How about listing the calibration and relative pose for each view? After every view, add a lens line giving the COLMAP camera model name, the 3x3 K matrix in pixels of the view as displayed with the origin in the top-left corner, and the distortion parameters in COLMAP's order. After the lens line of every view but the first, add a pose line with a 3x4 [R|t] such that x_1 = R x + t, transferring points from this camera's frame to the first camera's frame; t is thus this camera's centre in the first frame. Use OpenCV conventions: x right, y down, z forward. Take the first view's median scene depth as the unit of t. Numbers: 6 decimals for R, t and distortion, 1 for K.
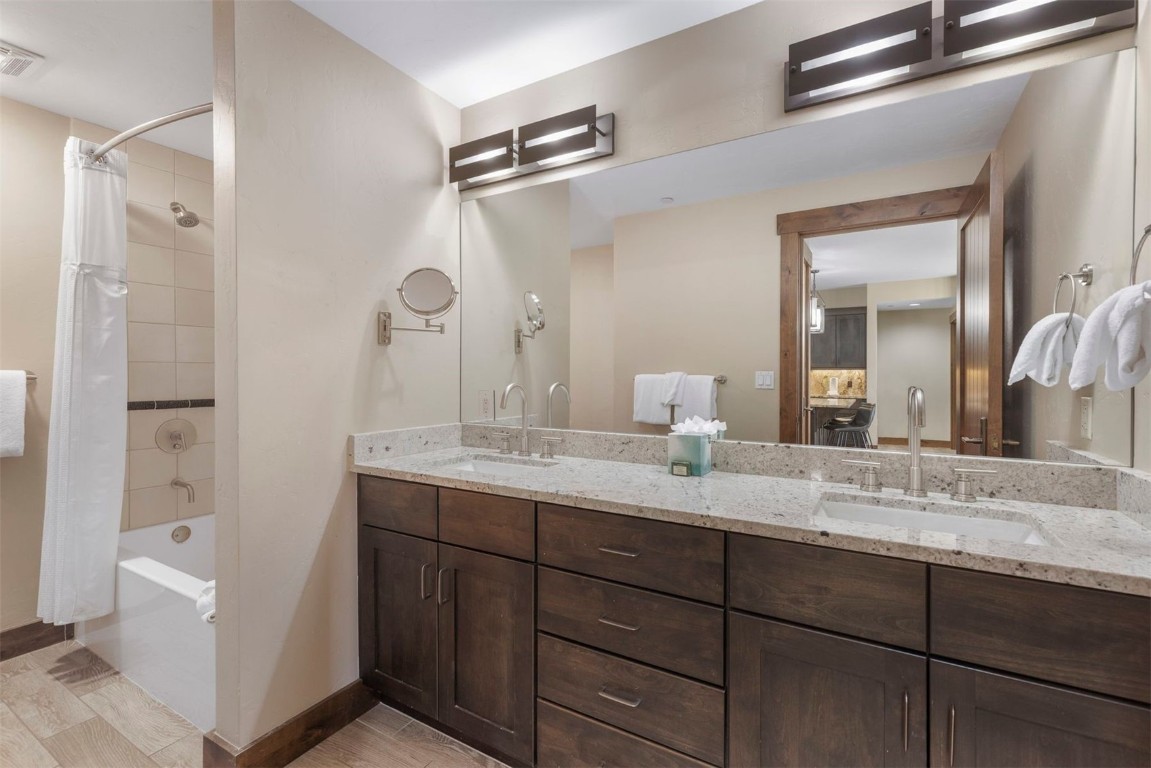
lens RADIAL K [[512.7, 0, 578.5], [0, 512.7, 383.4], [0, 0, 1]] dist [0.003330, 0.000811]
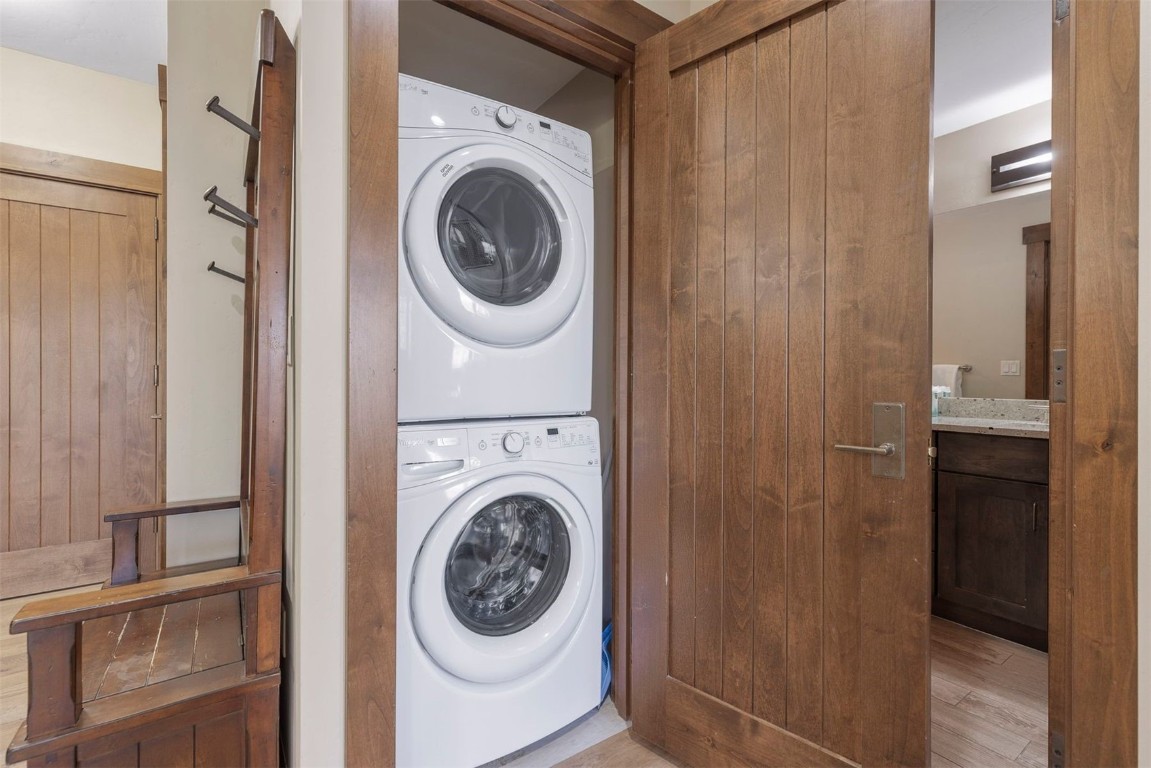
lens RADIAL K [[512.7, 0, 581.5], [0, 512.7, 378.6], [0, 0, 1]] dist [0.003330, 0.000811]
pose [[0.913528, 0.005680, -0.406736, -0.121579], [-0.011698, 0.999856, -0.012310, 0.097249], [0.406608, 0.016003, 0.913463, -1.054829]]
